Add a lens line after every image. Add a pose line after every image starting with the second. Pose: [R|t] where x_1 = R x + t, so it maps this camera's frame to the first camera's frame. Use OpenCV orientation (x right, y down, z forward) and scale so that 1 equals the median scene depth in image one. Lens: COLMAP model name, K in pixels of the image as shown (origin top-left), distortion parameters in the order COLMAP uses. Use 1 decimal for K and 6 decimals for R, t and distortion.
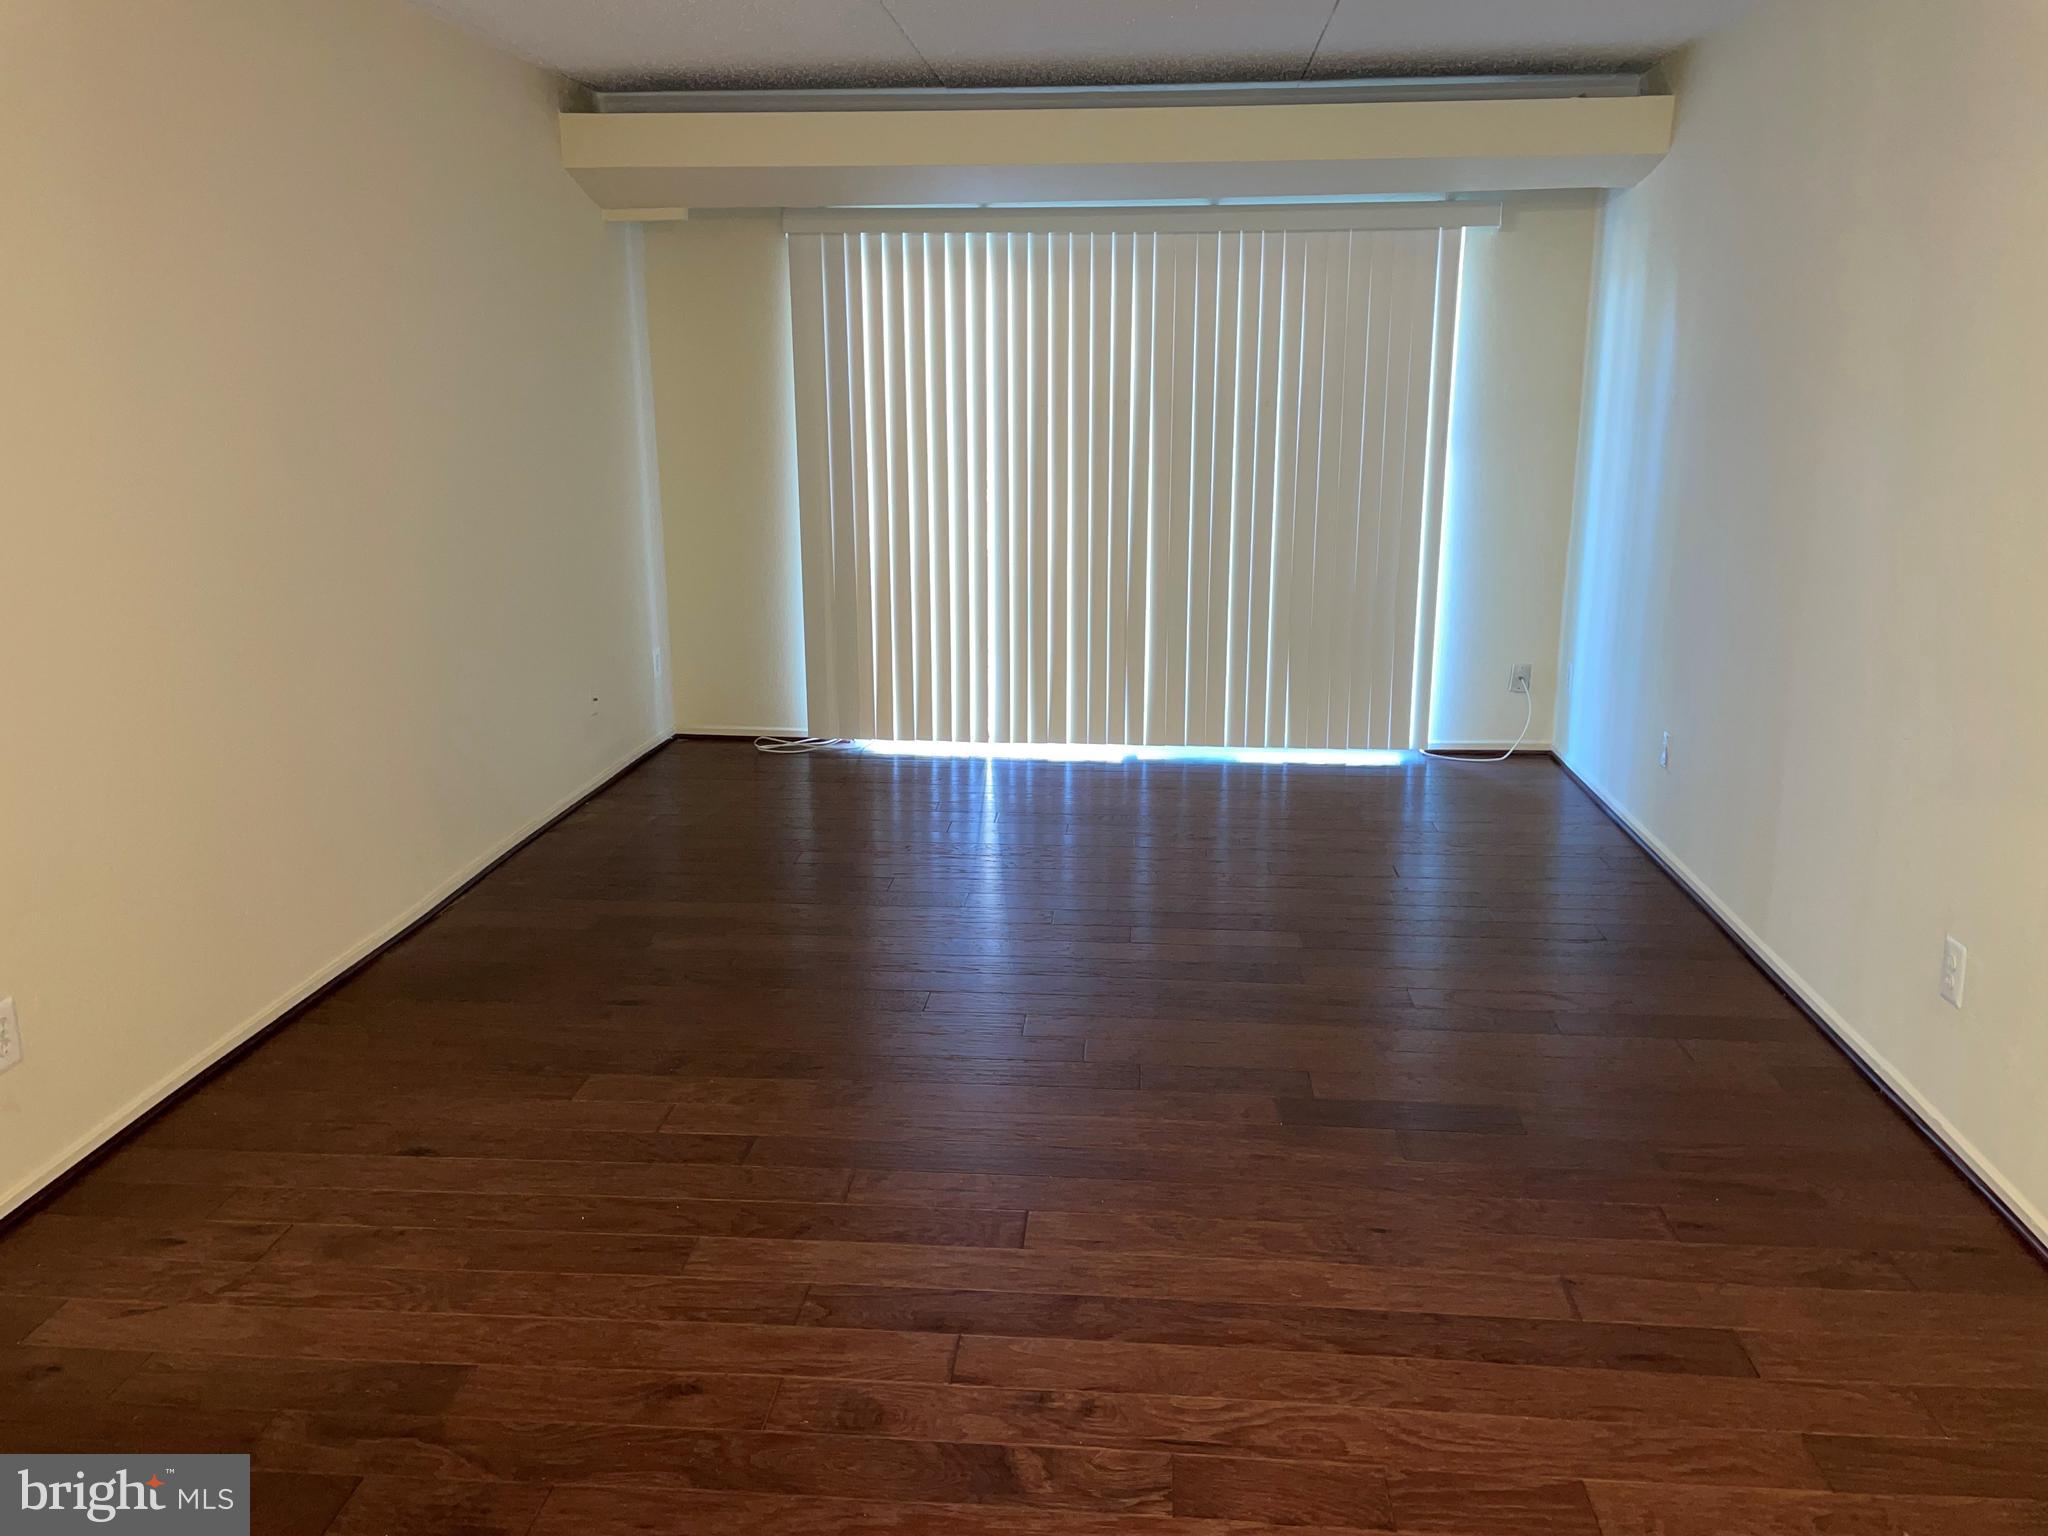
lens RADIAL K [[1550.3, 0, 1019.4], [0, 1550.3, 770.3], [0, 0, 1]] dist [0.075279, -0.094058]
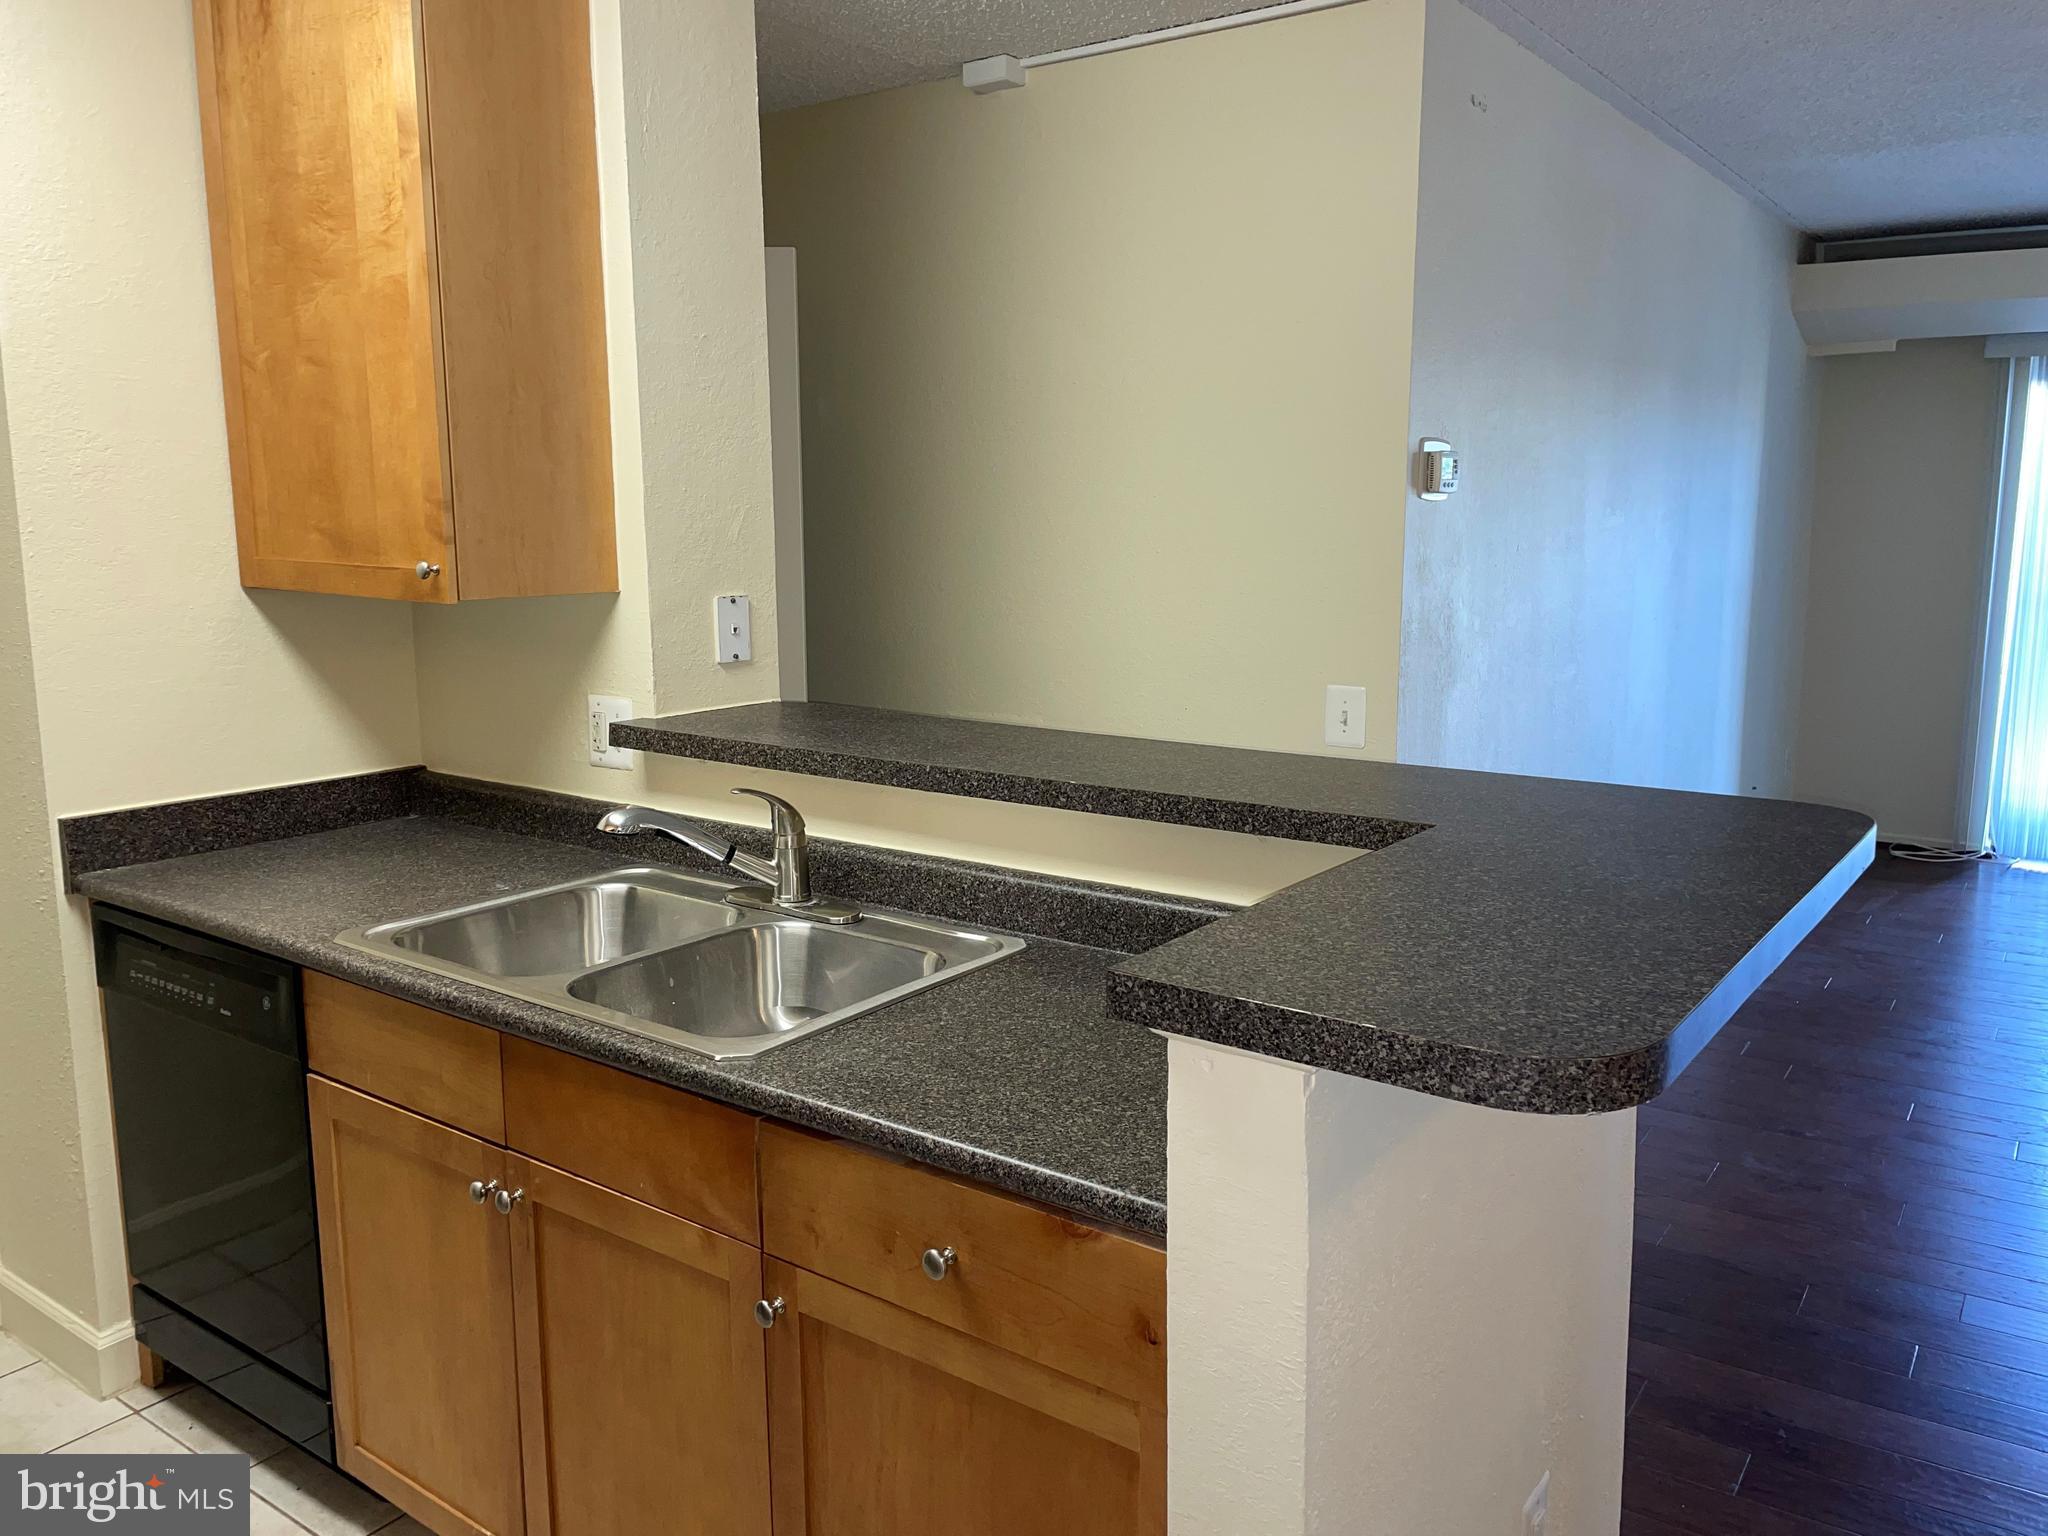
lens RADIAL K [[1550.3, 0, 1027.5], [0, 1550.3, 750.1], [0, 0, 1]] dist [0.075279, -0.094058]
pose [[0.865769, 0.076536, -0.494557, -0.389788], [-0.120201, 0.991109, -0.057043, 0.115125], [0.485794, 0.108832, 0.867271, -0.428283]]
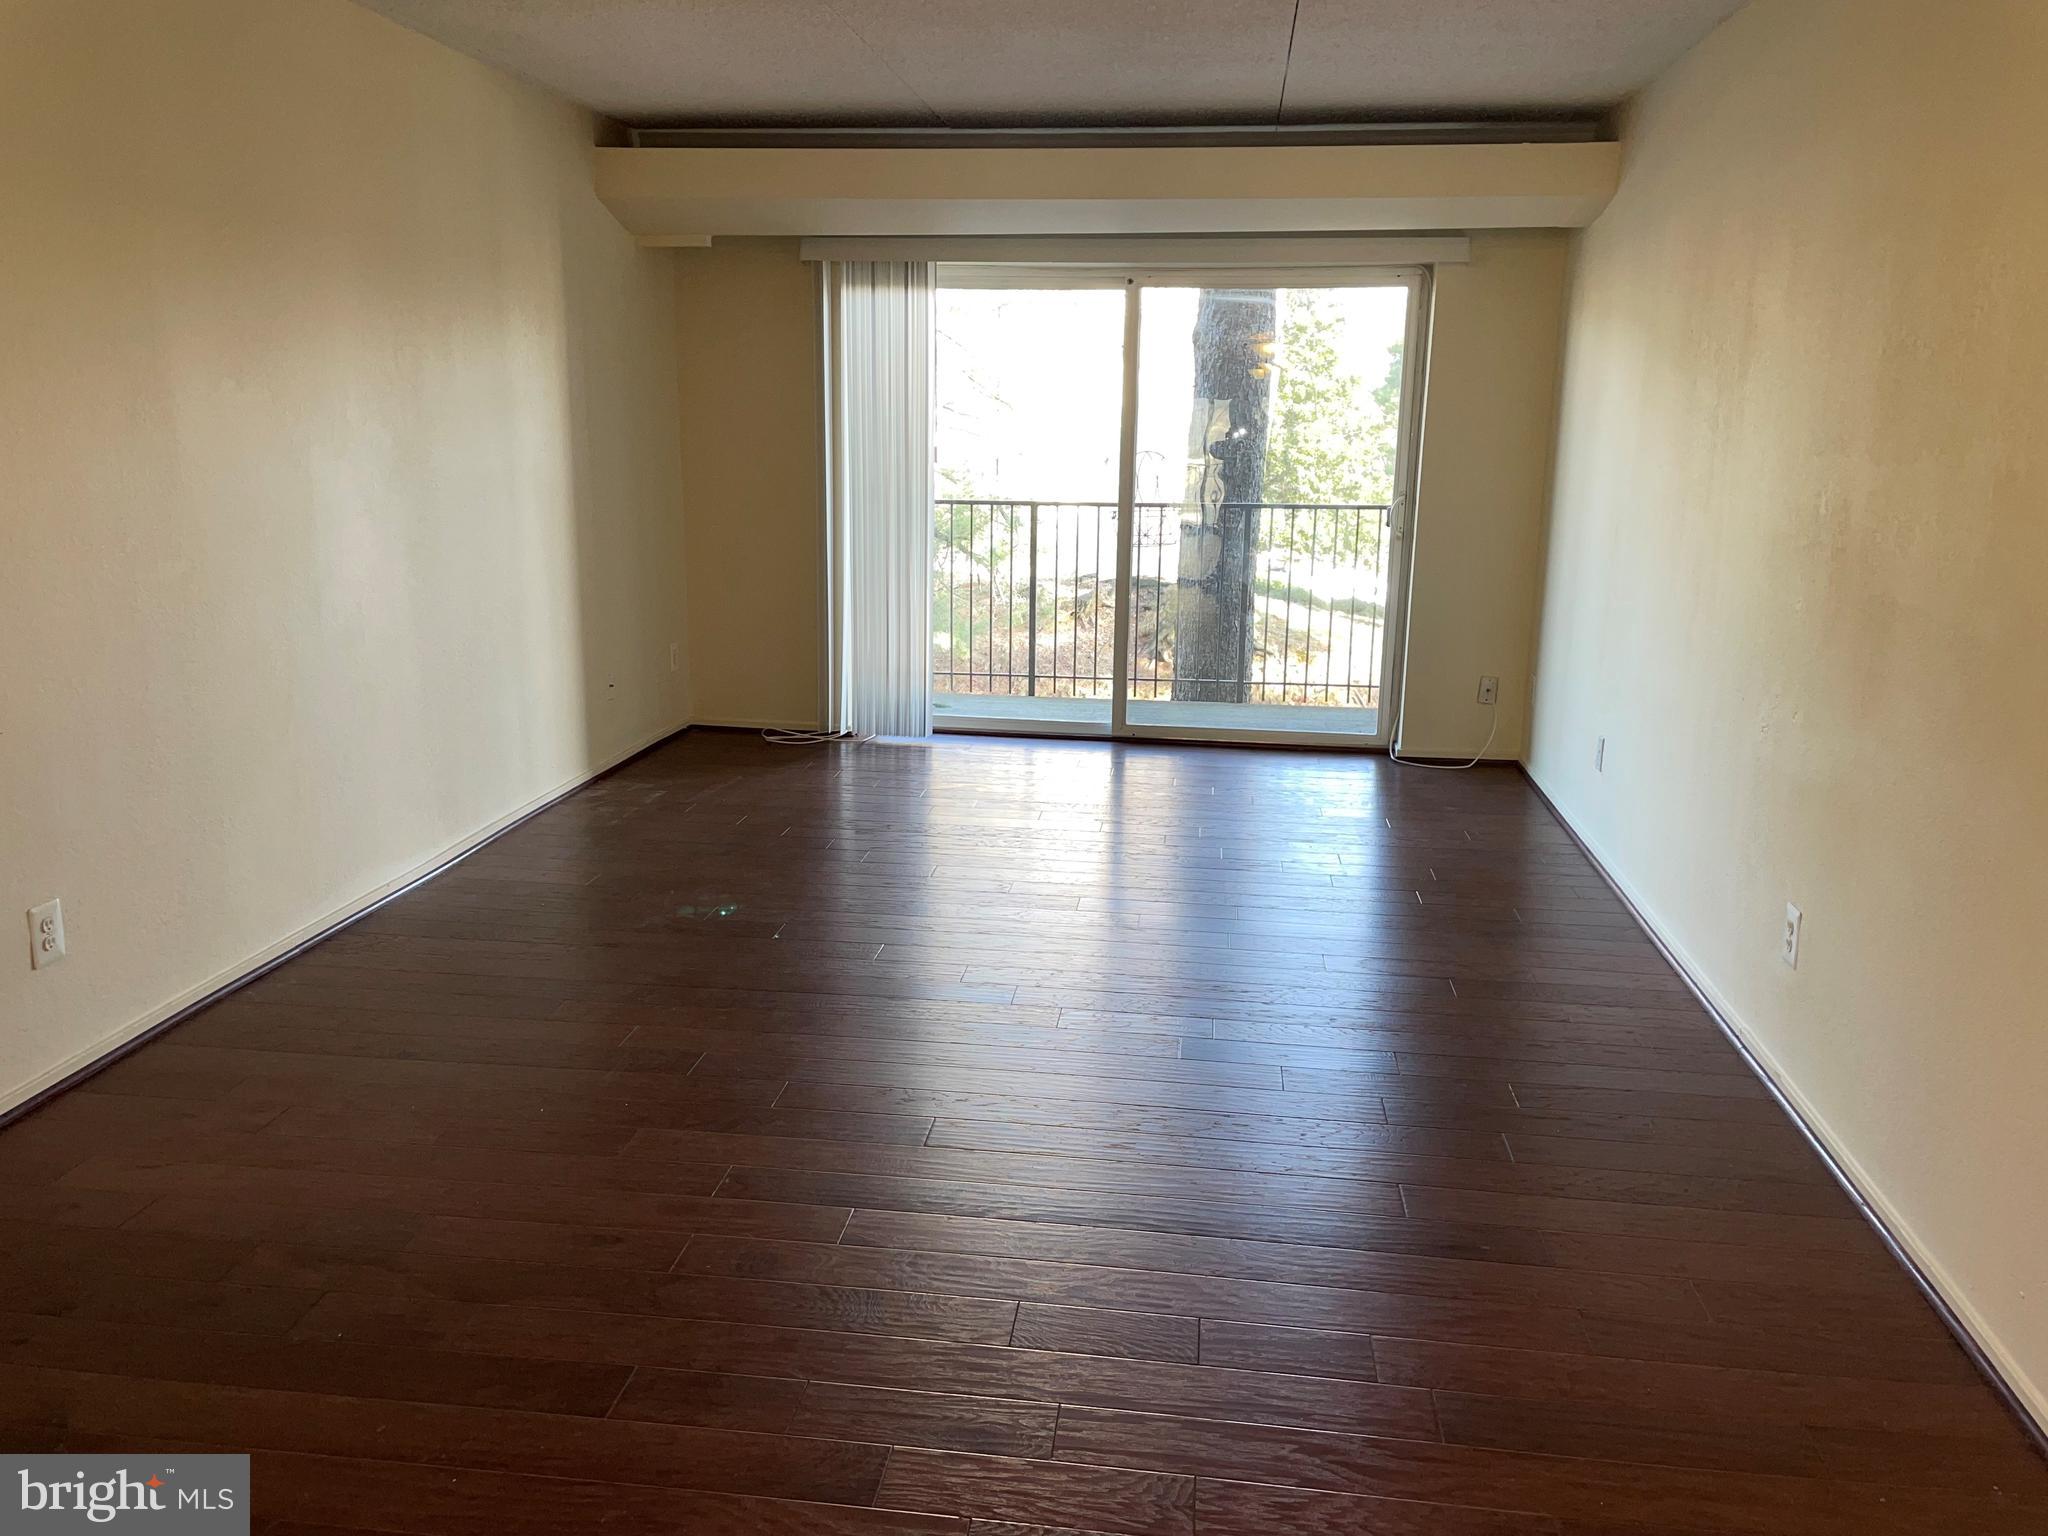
lens RADIAL K [[1550.3, 0, 1016.1], [0, 1550.3, 758.4], [0, 0, 1]] dist [0.075279, -0.094058]
pose [[0.998900, 0.026669, -0.038580, 0.113276], [-0.027749, 0.999230, -0.027729, 0.060037], [0.037811, 0.028769, 0.998871, -0.141051]]
